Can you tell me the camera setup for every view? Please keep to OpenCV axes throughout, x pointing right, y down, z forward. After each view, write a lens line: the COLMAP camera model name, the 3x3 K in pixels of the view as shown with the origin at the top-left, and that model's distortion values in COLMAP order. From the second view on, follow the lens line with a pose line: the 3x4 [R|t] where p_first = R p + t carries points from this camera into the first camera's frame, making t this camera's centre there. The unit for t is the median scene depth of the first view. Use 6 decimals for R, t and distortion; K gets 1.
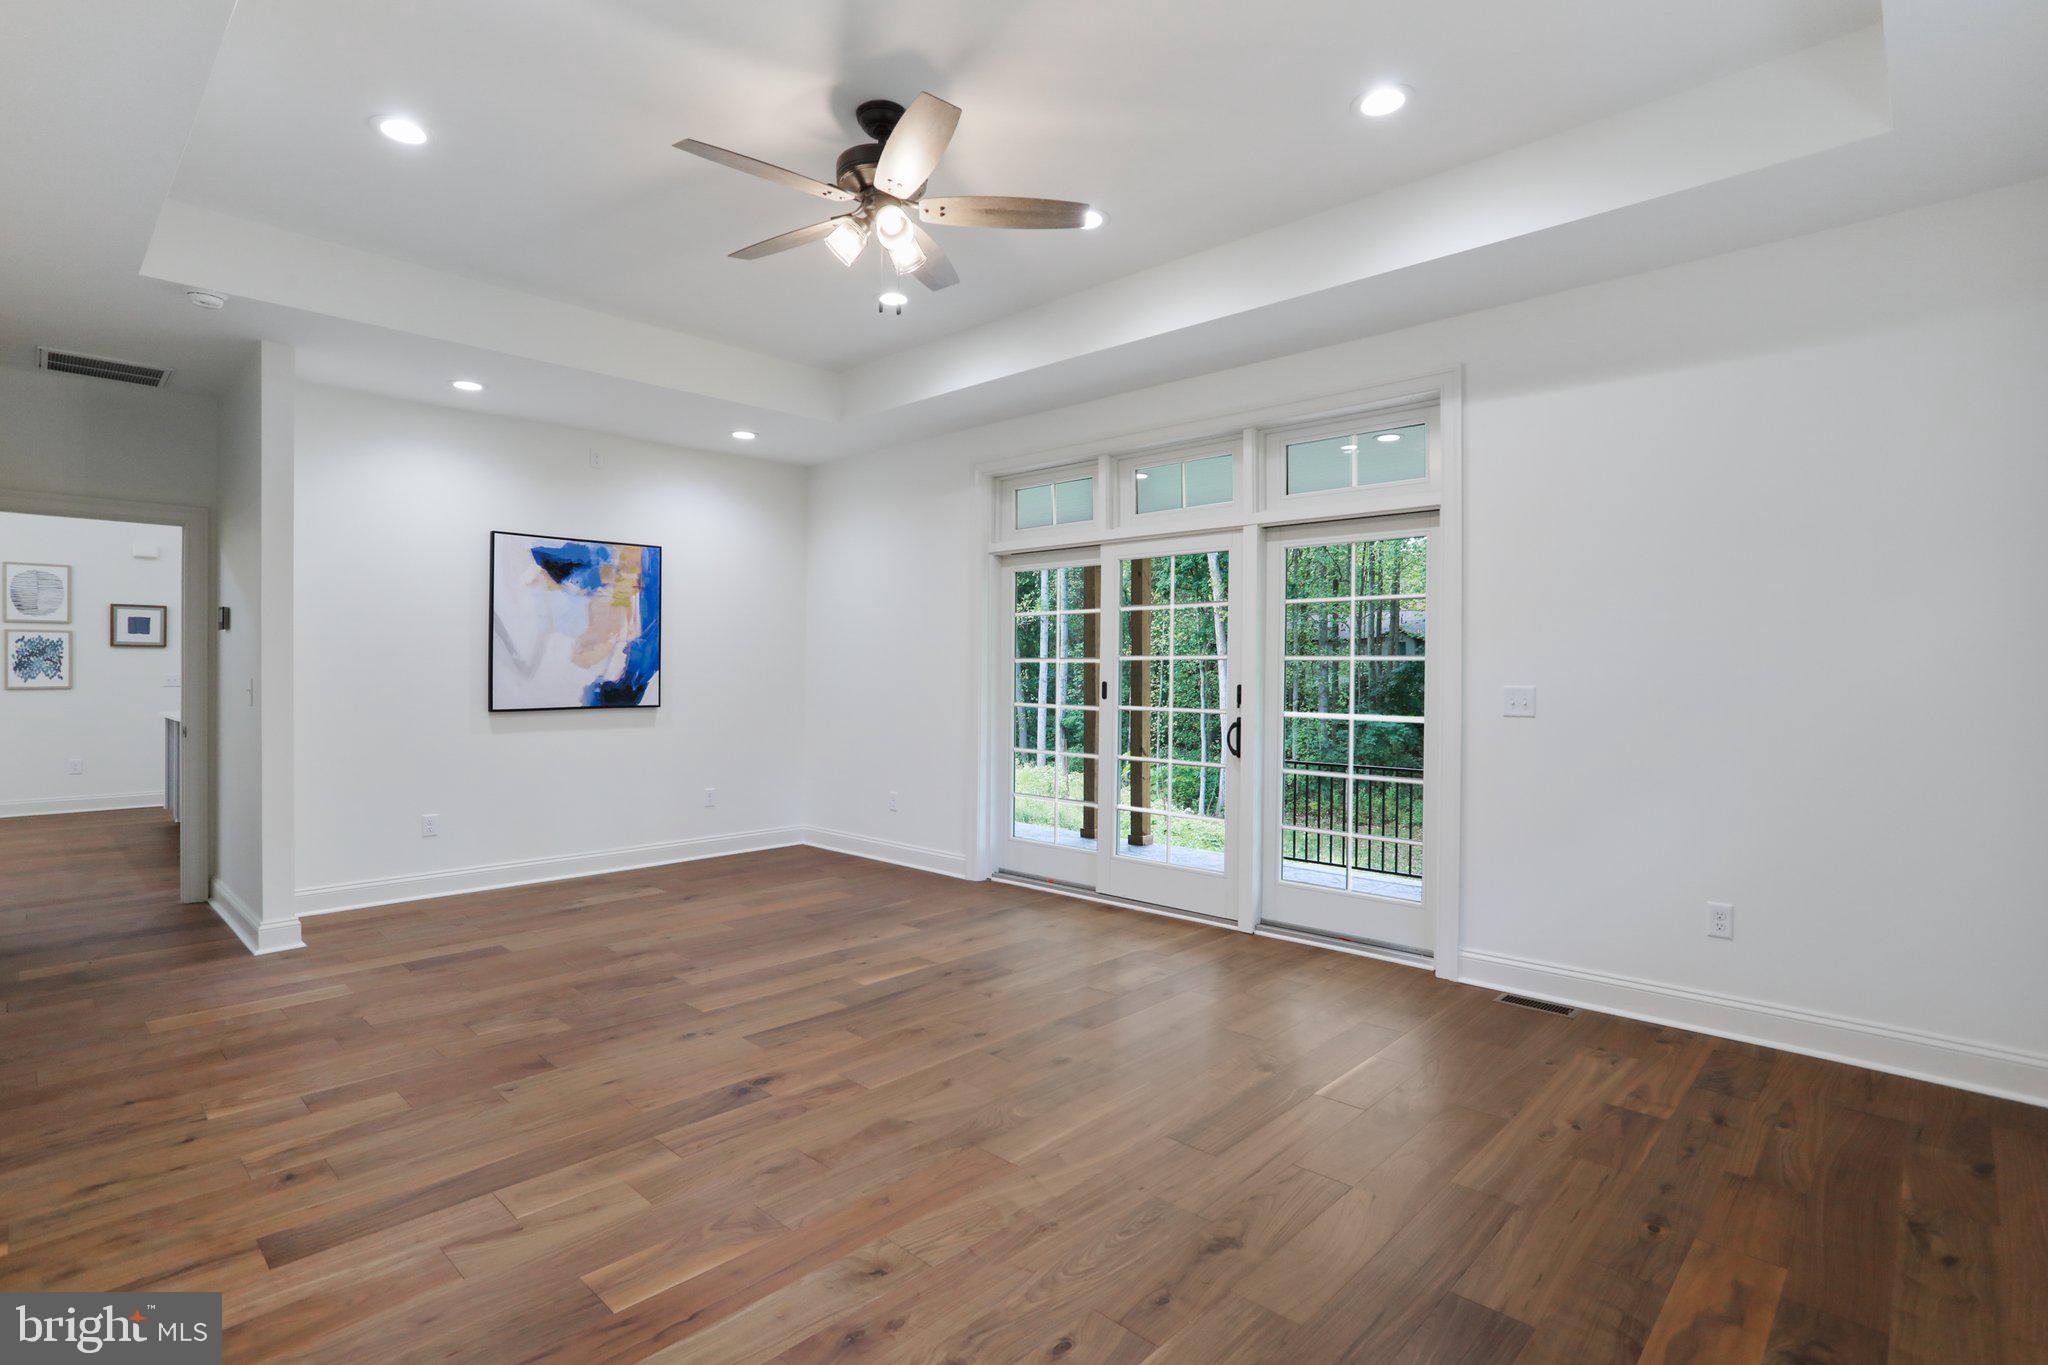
lens RADIAL K [[1000.0, 0, 1028.0], [0, 1000.0, 673.7], [0, 0, 1]] dist [-0.066276, 0.039383]
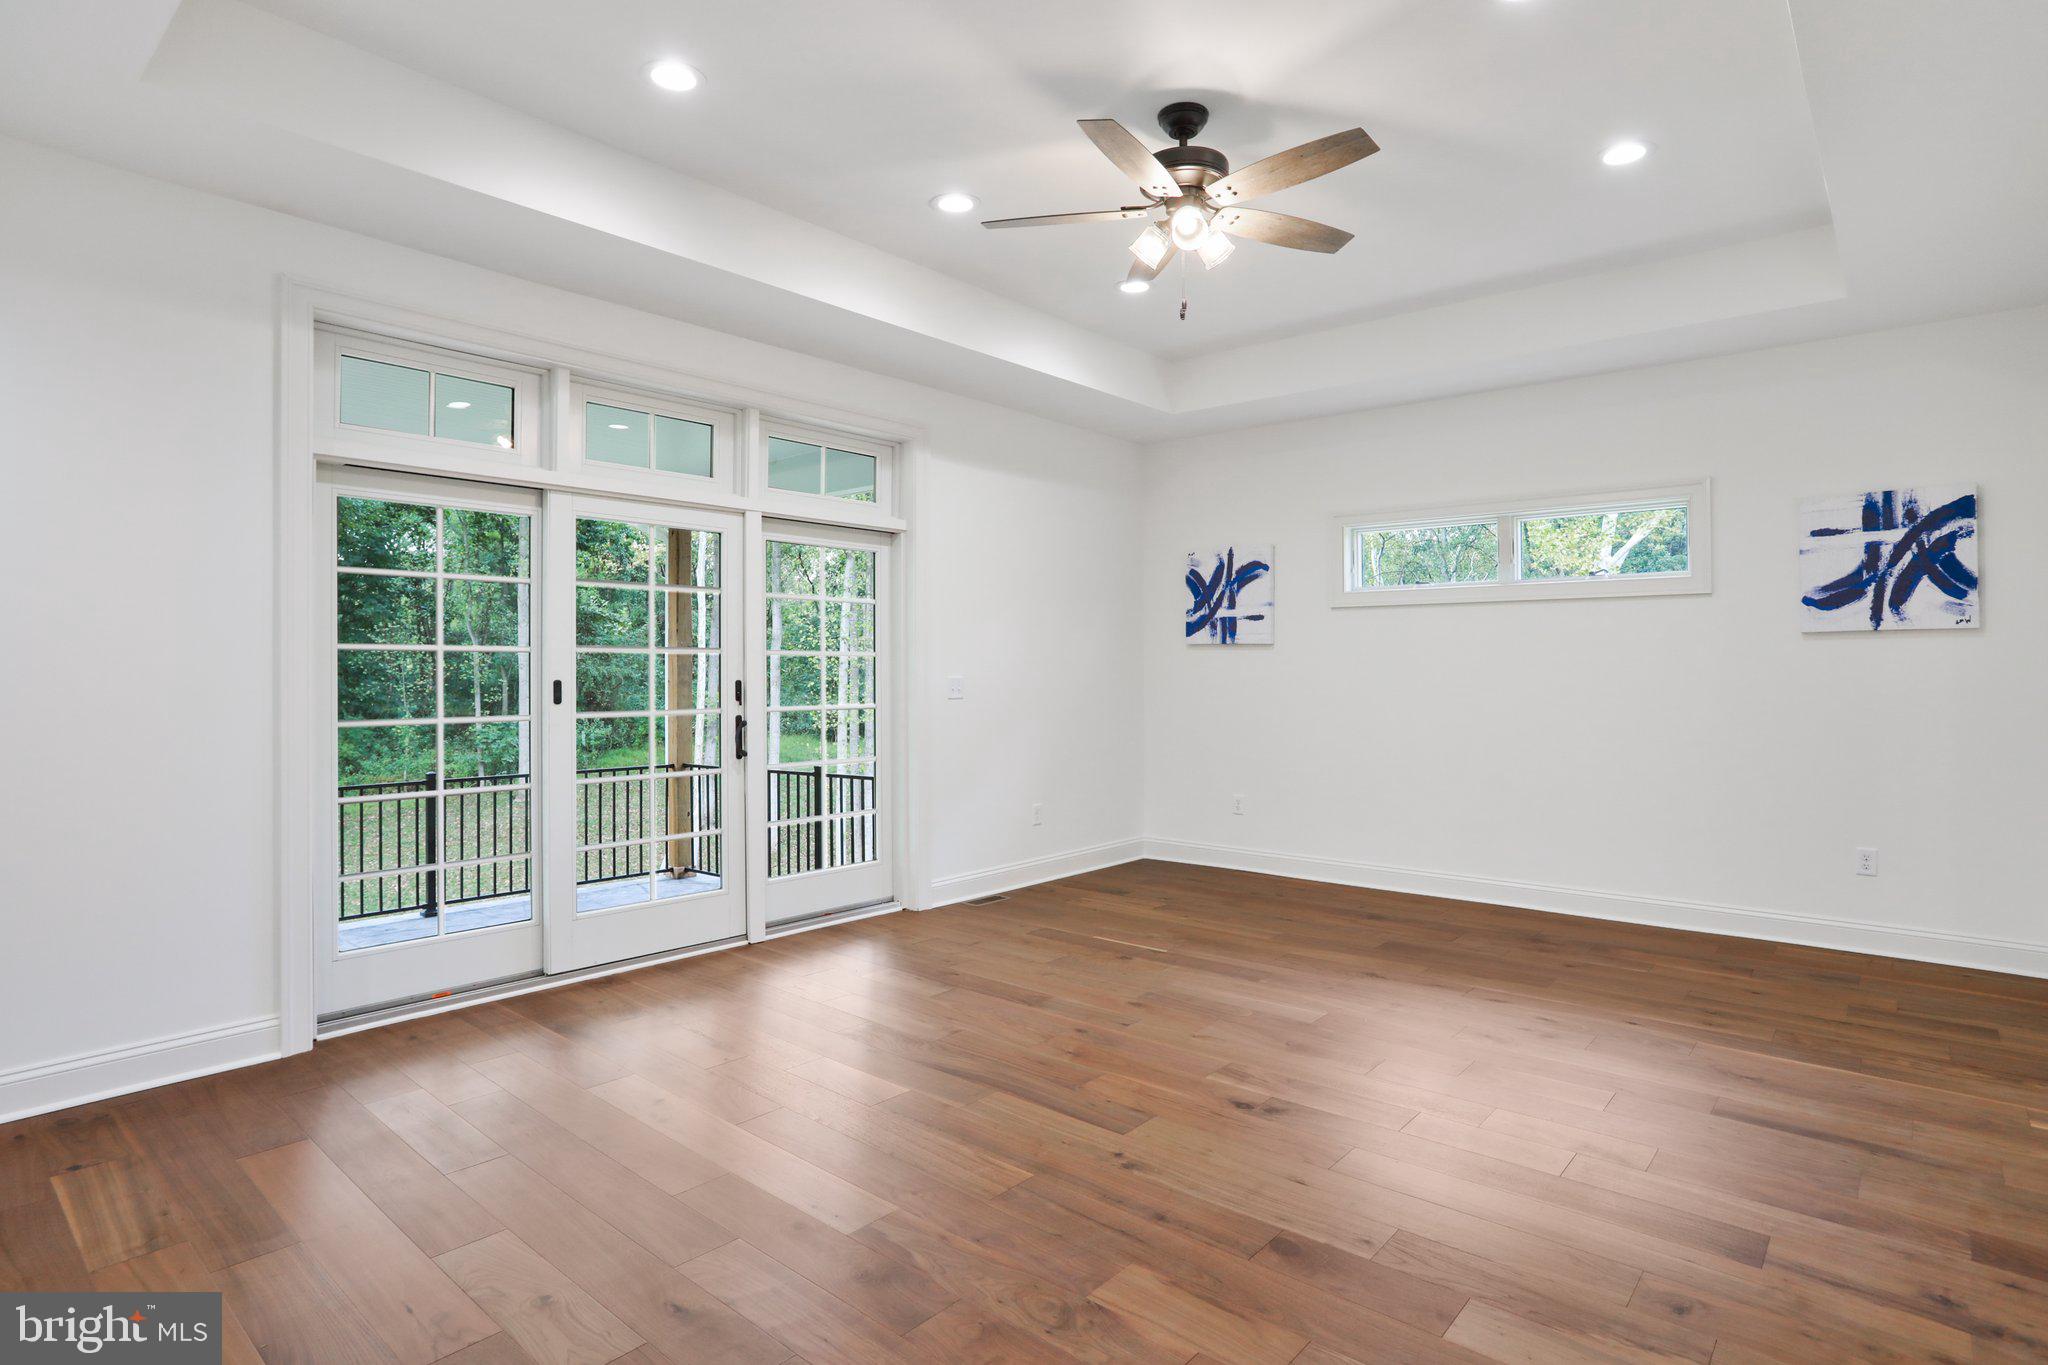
lens RADIAL K [[1060.3, 0, 1028.6], [0, 1060.3, 669.3], [0, 0, 1]] dist [-0.073951, 0.047878]
pose [[-0.045632, -0.003559, 0.998952, -0.695080], [0.004339, 0.999984, 0.003761, -0.001782], [-0.998949, 0.004506, -0.045616, 0.694001]]
